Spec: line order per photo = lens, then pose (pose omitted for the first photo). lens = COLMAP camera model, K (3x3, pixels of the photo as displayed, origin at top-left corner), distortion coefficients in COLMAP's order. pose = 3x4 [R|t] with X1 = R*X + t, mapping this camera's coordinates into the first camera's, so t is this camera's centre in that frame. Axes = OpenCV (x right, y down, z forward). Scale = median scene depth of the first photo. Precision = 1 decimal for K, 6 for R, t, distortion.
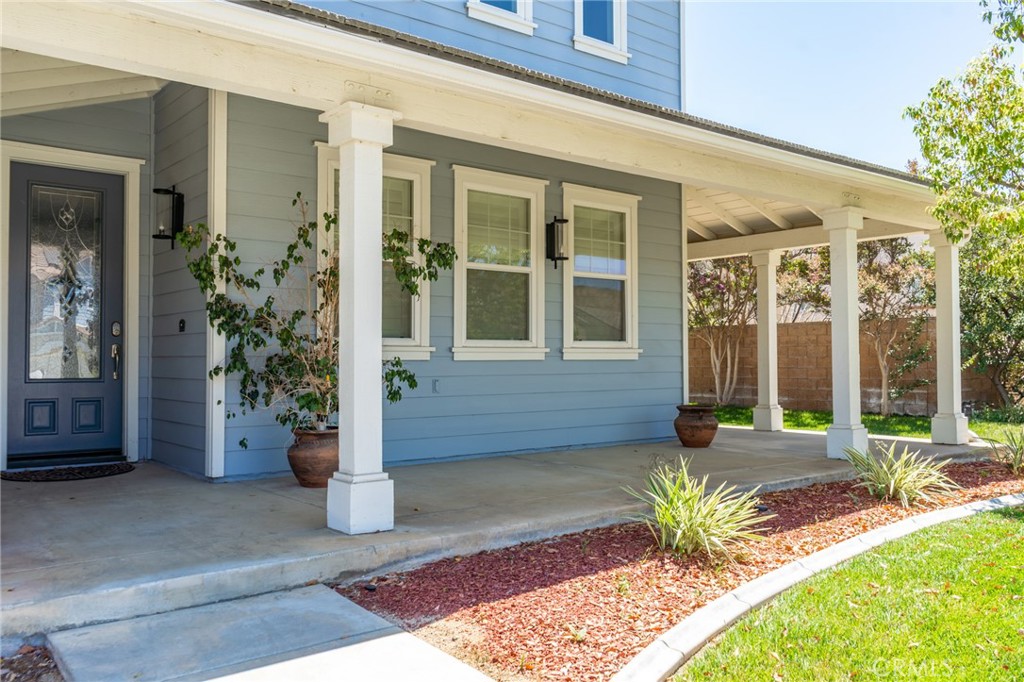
lens RADIAL K [[826.5, 0, 510.1], [0, 826.5, 344.1], [0, 0, 1]] dist [-0.012325, 0.019128]
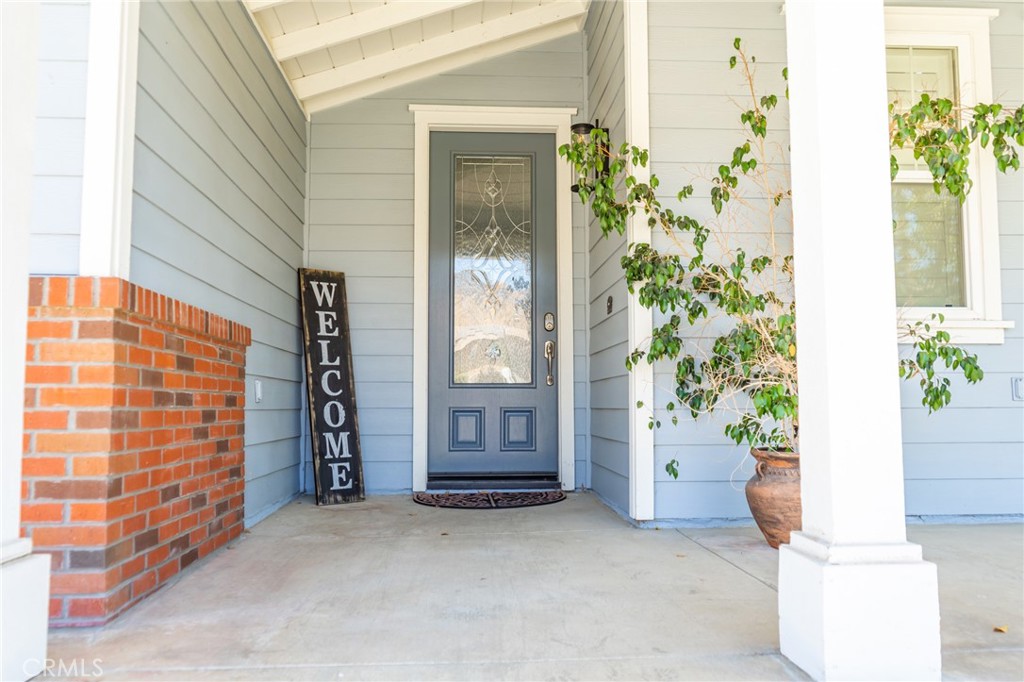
lens RADIAL K [[826.5, 0, 514.5], [0, 826.5, 340.7], [0, 0, 1]] dist [-0.012325, 0.019128]
pose [[0.814821, -0.046145, -0.577873, -0.050890], [0.016545, 0.998272, -0.056386, 0.053305], [0.579476, 0.036384, 0.814176, 0.393649]]
